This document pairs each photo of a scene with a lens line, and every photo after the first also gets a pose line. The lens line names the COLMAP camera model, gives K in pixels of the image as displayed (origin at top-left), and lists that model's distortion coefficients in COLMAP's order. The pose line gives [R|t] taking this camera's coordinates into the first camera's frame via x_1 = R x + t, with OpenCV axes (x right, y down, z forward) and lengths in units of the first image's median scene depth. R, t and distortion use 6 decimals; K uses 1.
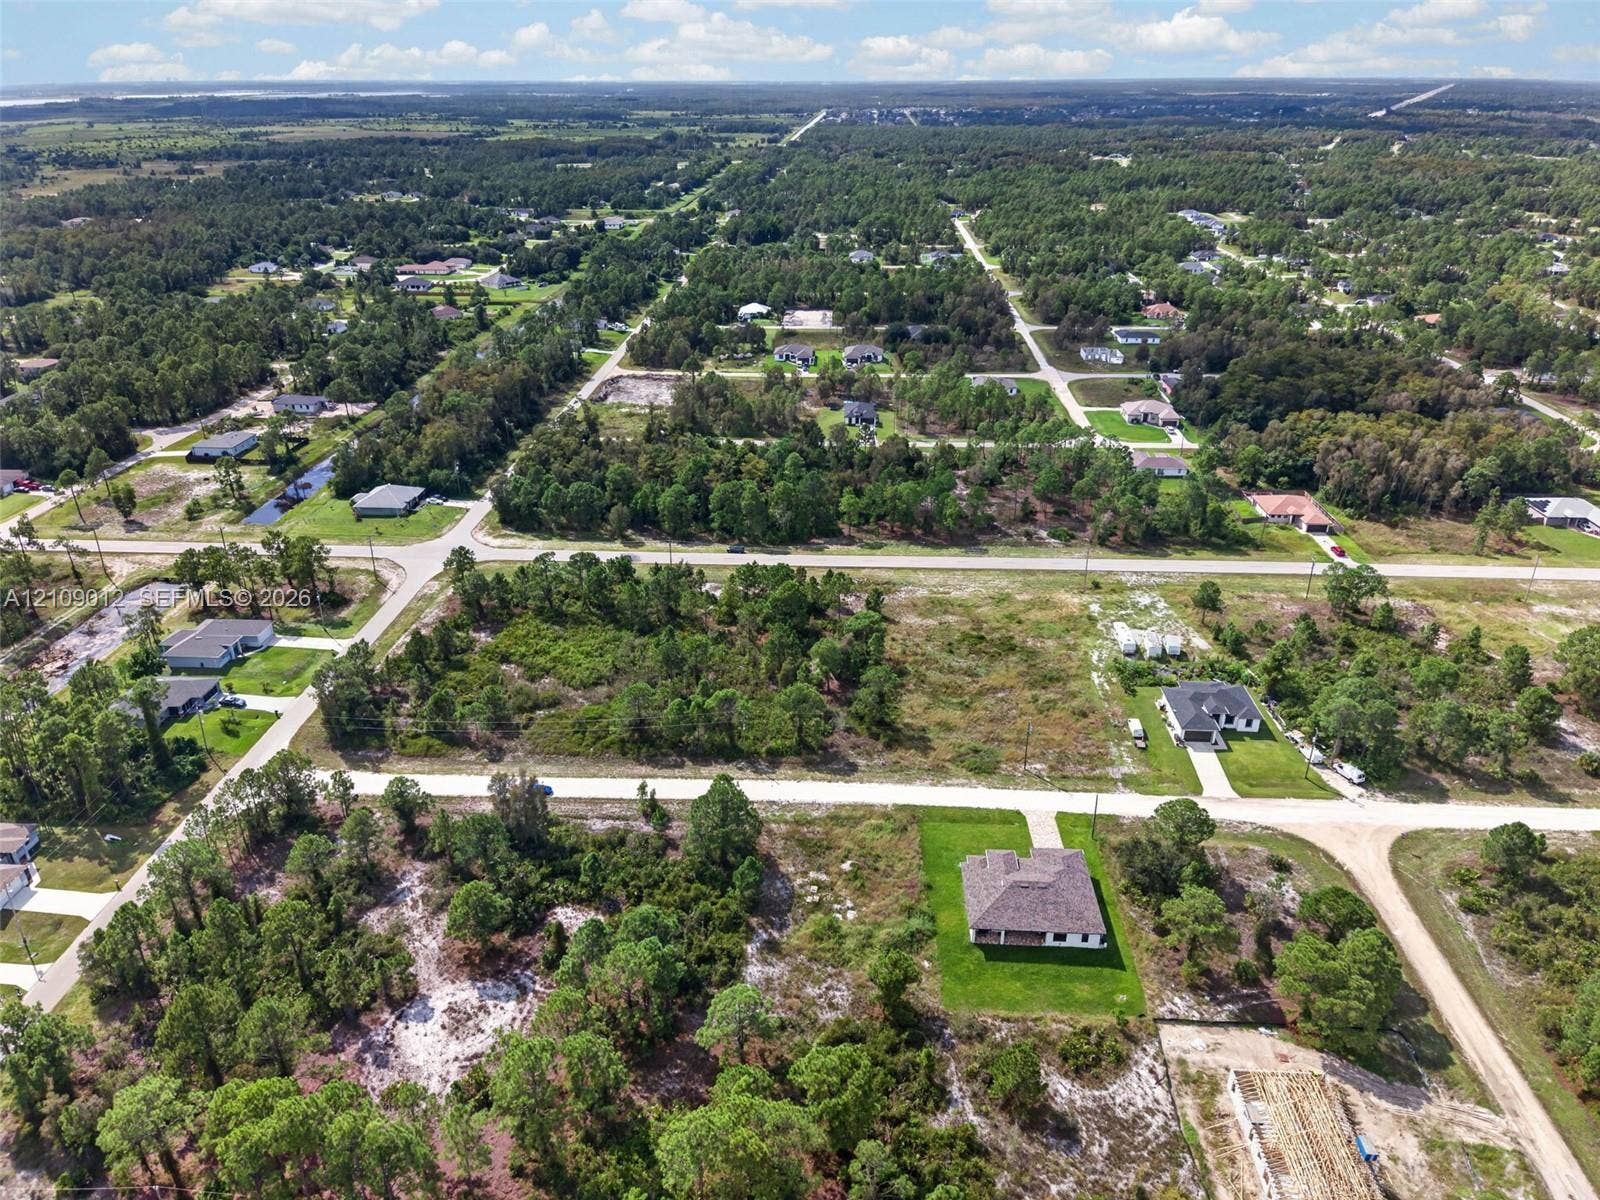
lens RADIAL K [[1069.0, 0, 800.0], [0, 1069.0, 600.0], [0, 0, 1]] dist [0.100721, -0.103808]
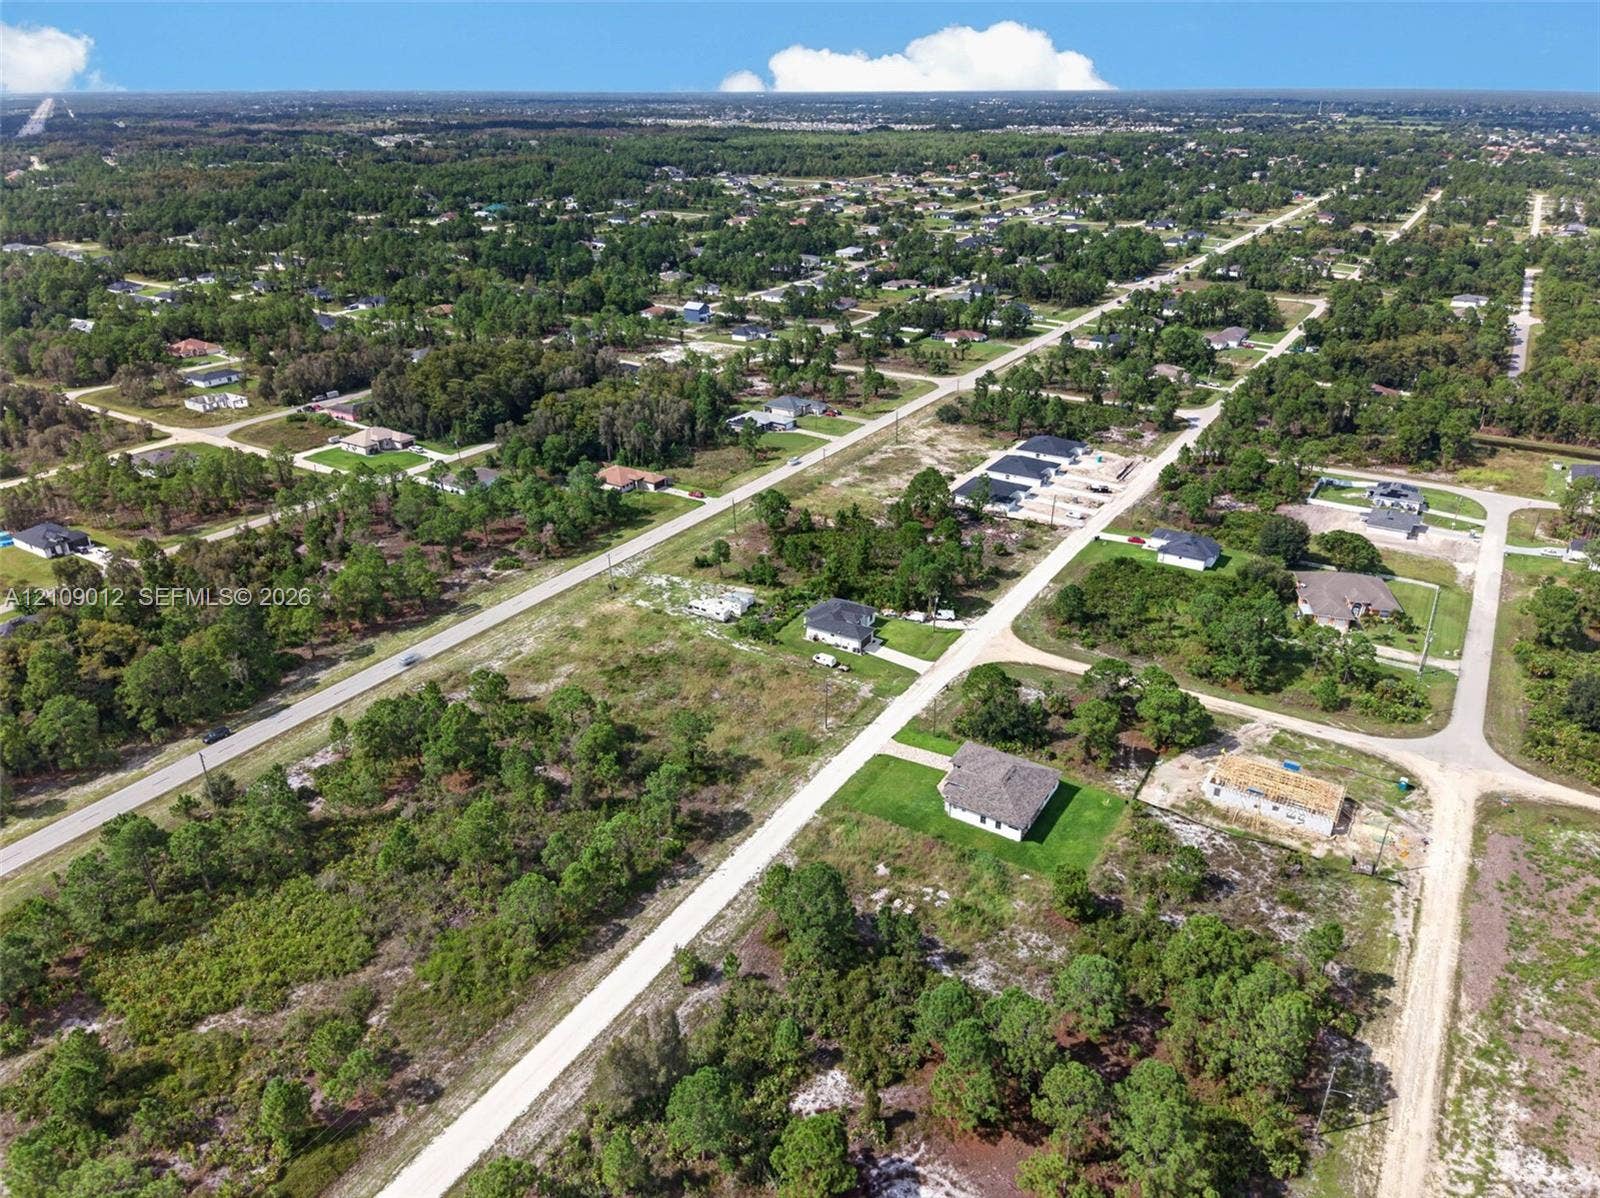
lens RADIAL K [[1069.0, 0, 800.0], [0, 1069.0, 599.0], [0, 0, 1]] dist [0.100721, -0.103808]
pose [[0.483935, -0.371446, 0.792360, -0.496164], [0.380613, 0.904661, 0.191631, -0.144855], [-0.787998, 0.208846, 0.579174, 0.305447]]
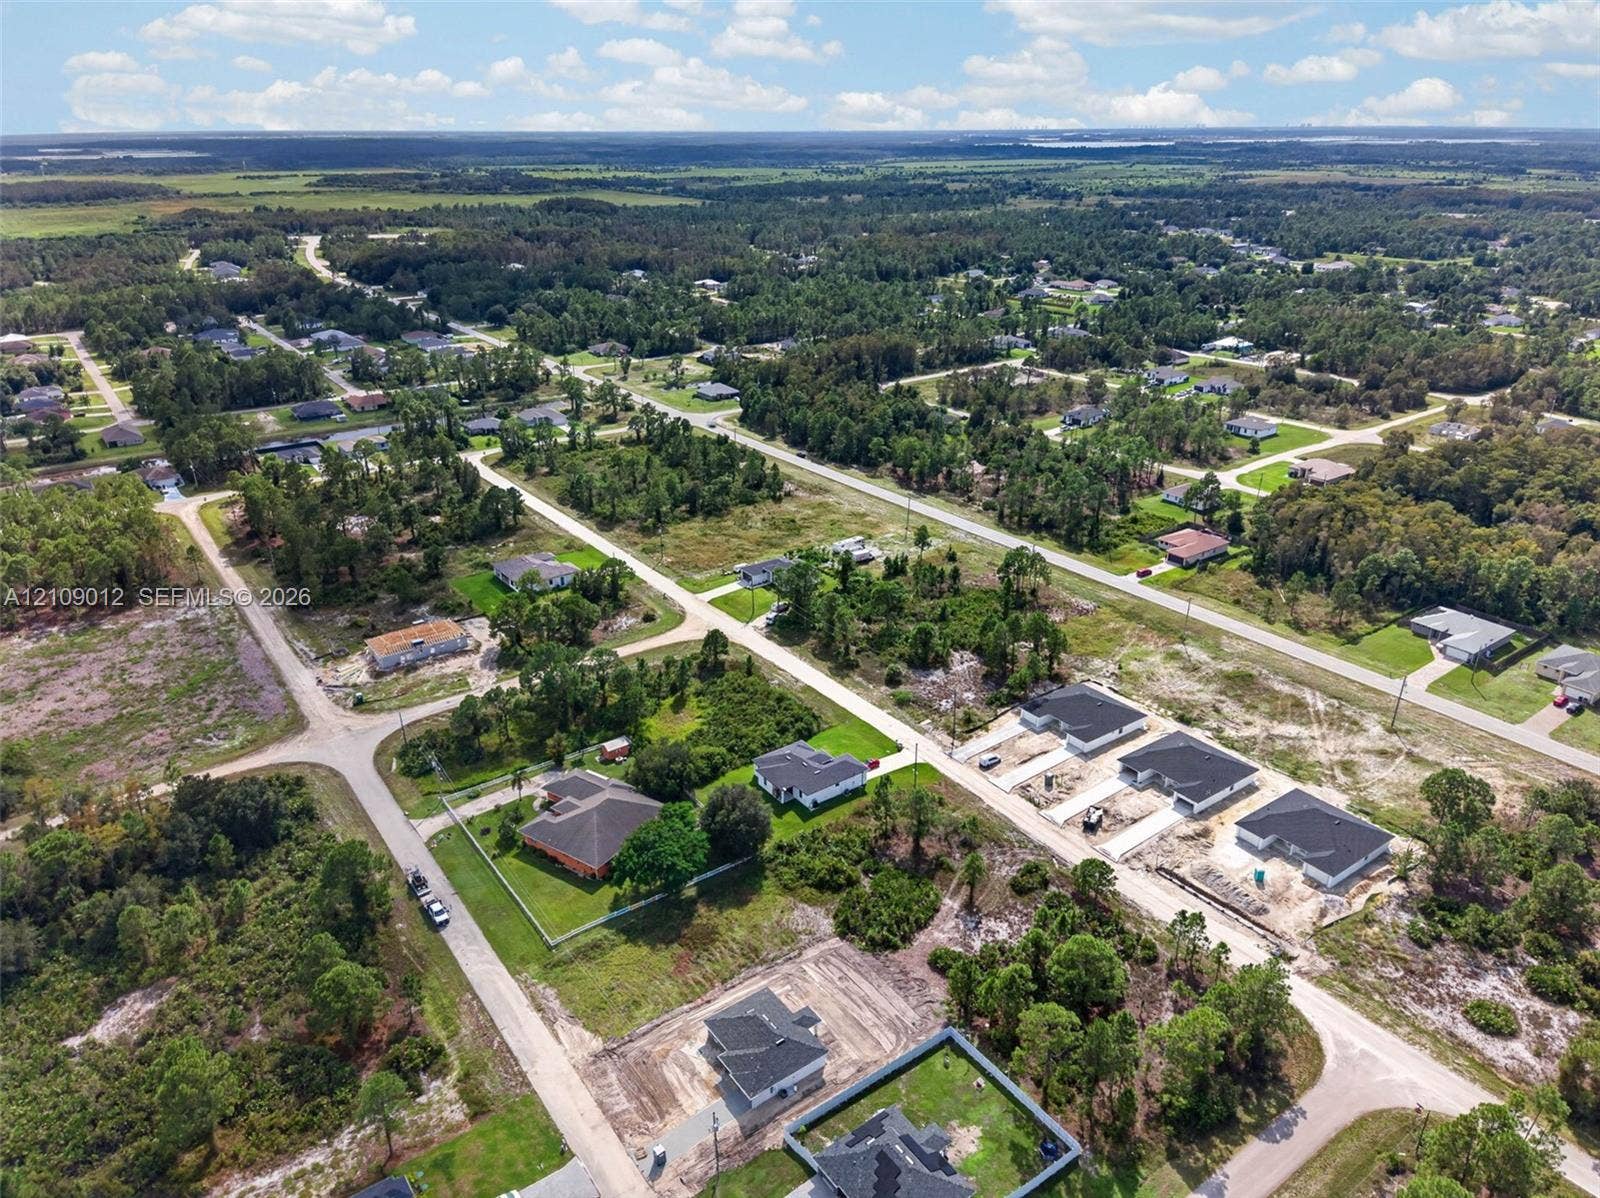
lens RADIAL K [[1069.0, 0, 800.0], [0, 1069.0, 599.0], [0, 0, 1]] dist [0.100721, -0.103808]
pose [[0.629784, 0.311871, -0.711413, 1.243160], [-0.336805, 0.934926, 0.111695, -0.030567], [0.699953, 0.169264, 0.693842, 0.025503]]
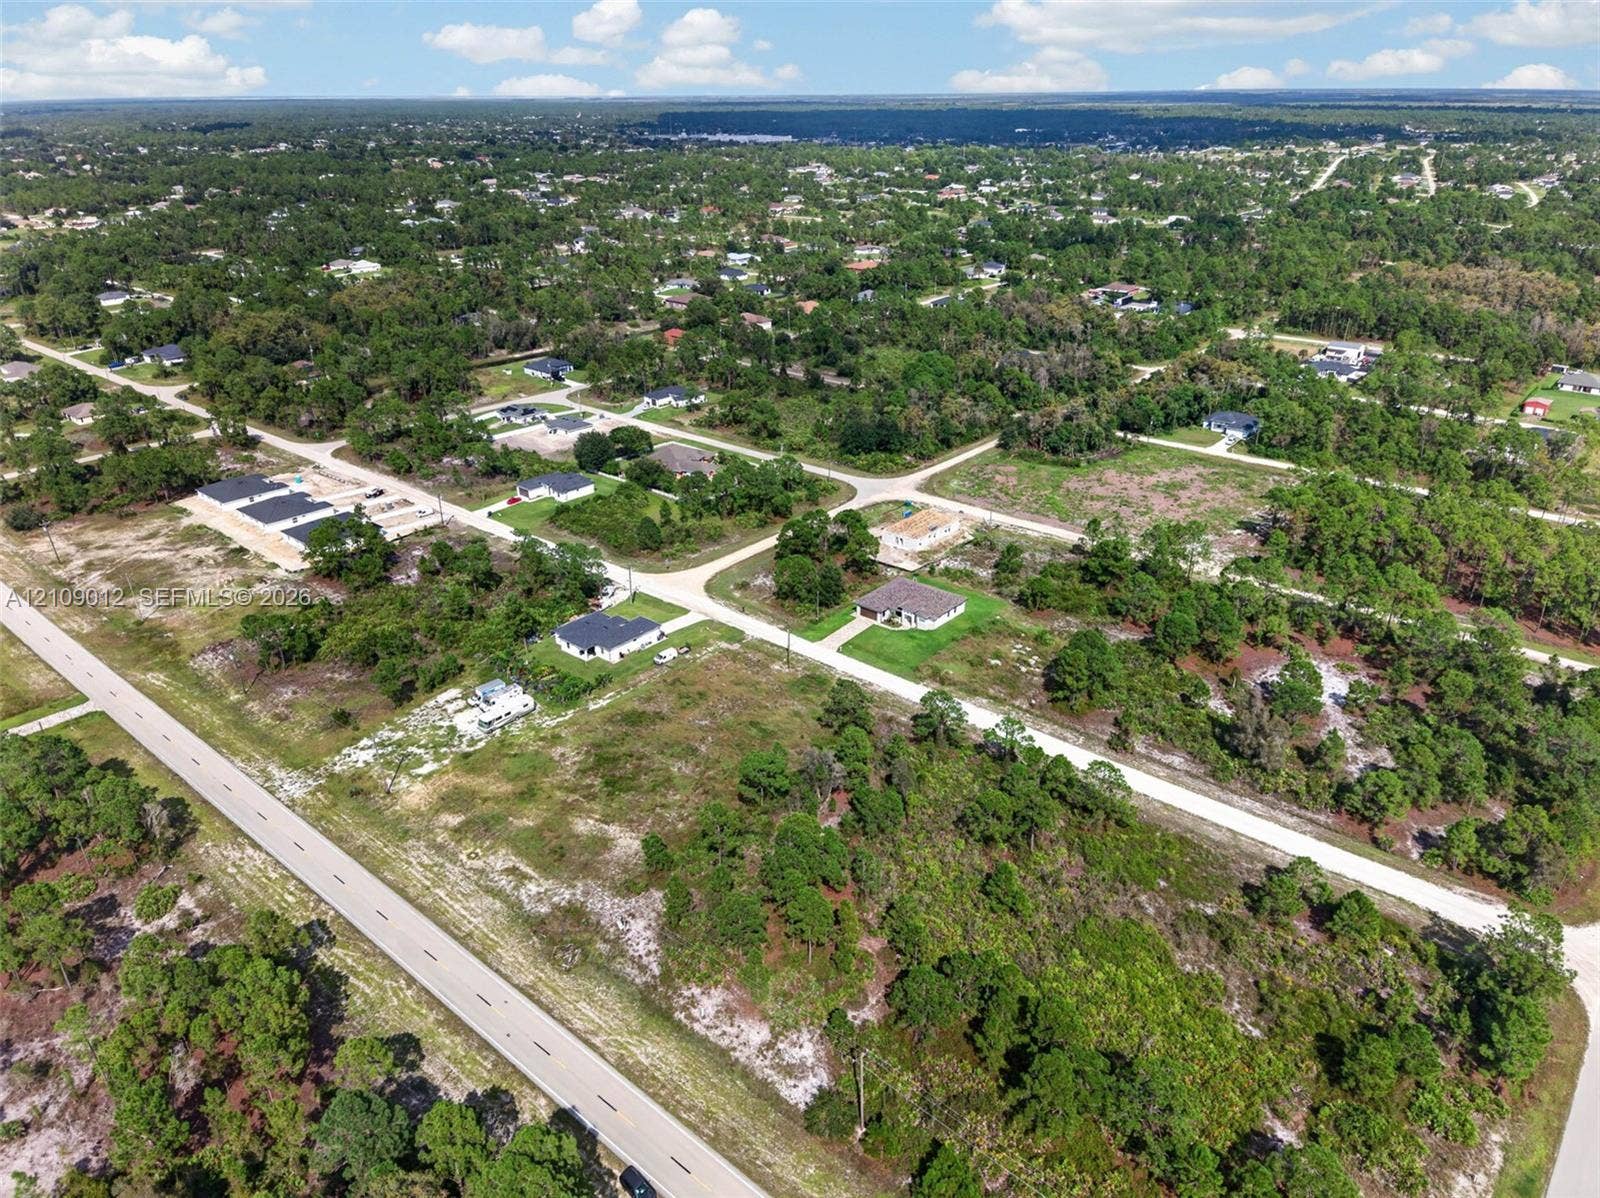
lens RADIAL K [[1069.0, 0, 800.0], [0, 1069.0, 599.0], [0, 0, 1]] dist [0.100721, -0.103808]
pose [[-0.793049, -0.251238, 0.554935, -0.335898], [0.274375, 0.666022, 0.693637, -0.553286], [-0.543867, 0.702349, -0.459255, 1.198306]]
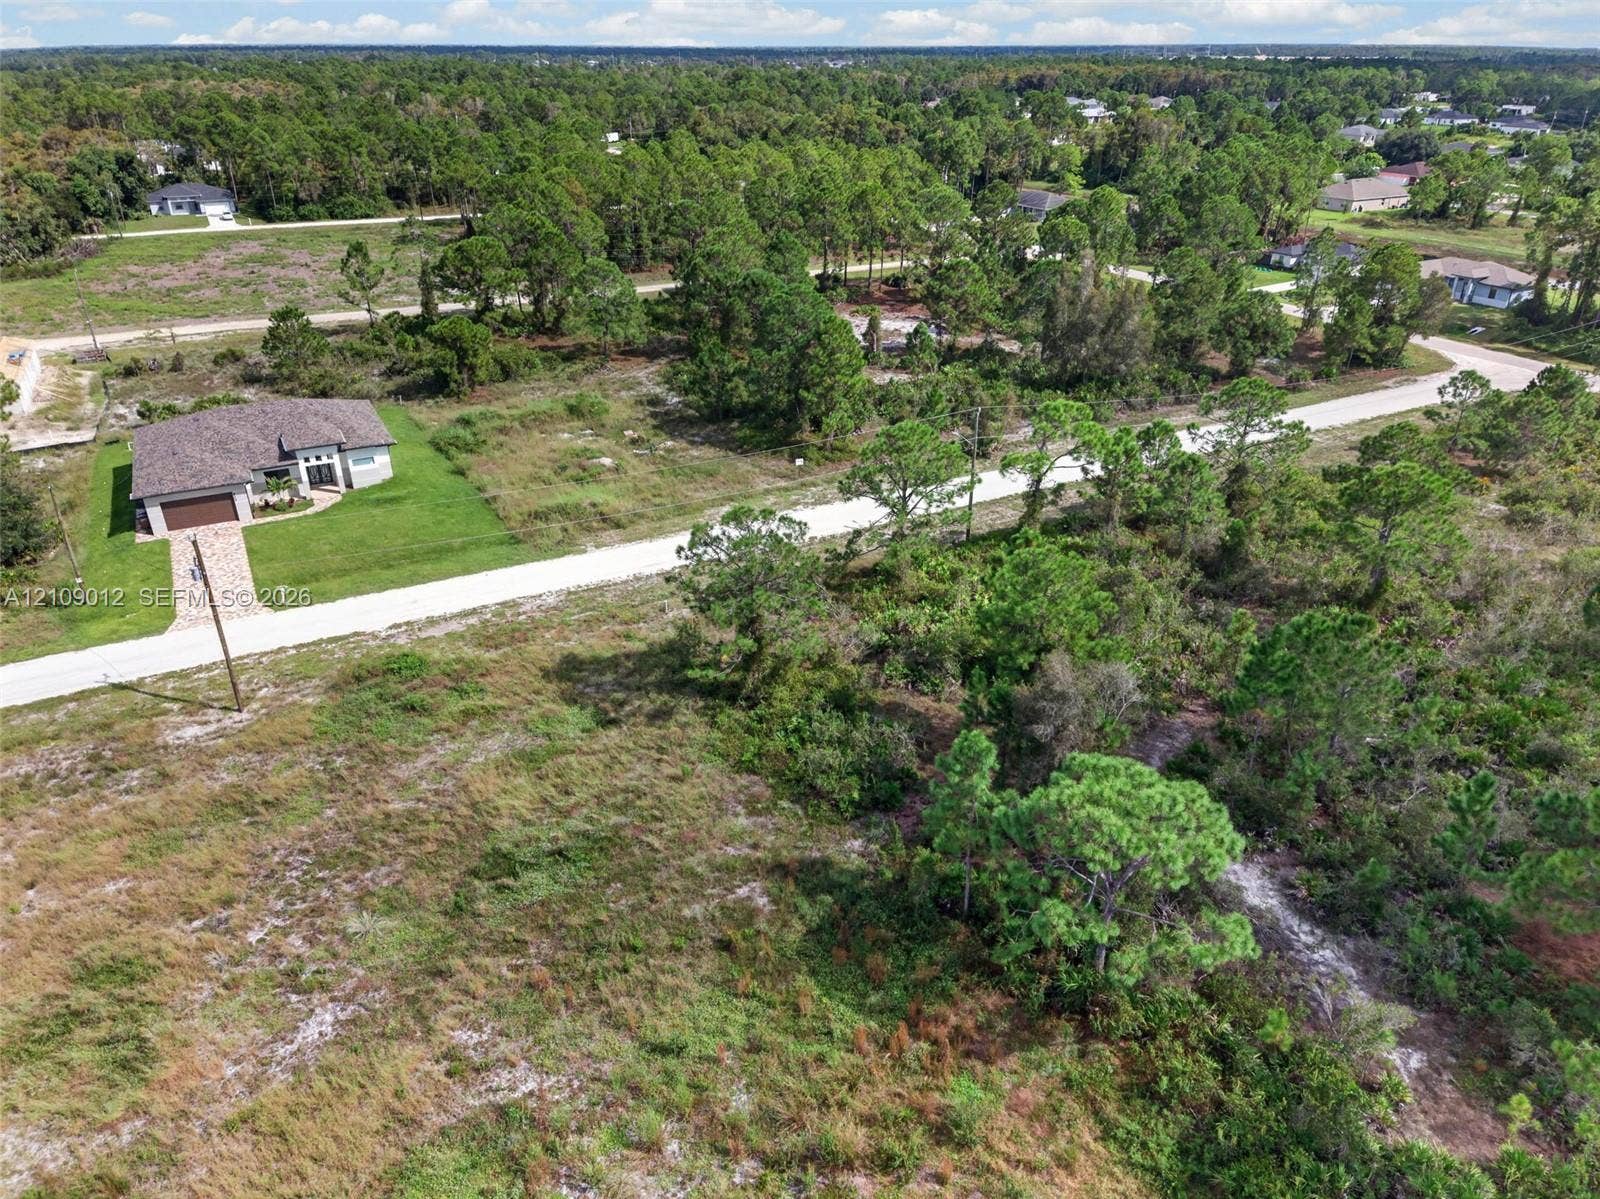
lens RADIAL K [[1038.6, 0, 801.4], [0, 1038.6, 665.4], [0, 0, 1]] dist [0.078656, -0.078527]
pose [[-0.855646, 0.265183, -0.444465, 0.165941], [-0.224492, 0.583618, 0.780380, -0.105805], [0.466341, 0.767508, -0.439838, 0.985914]]
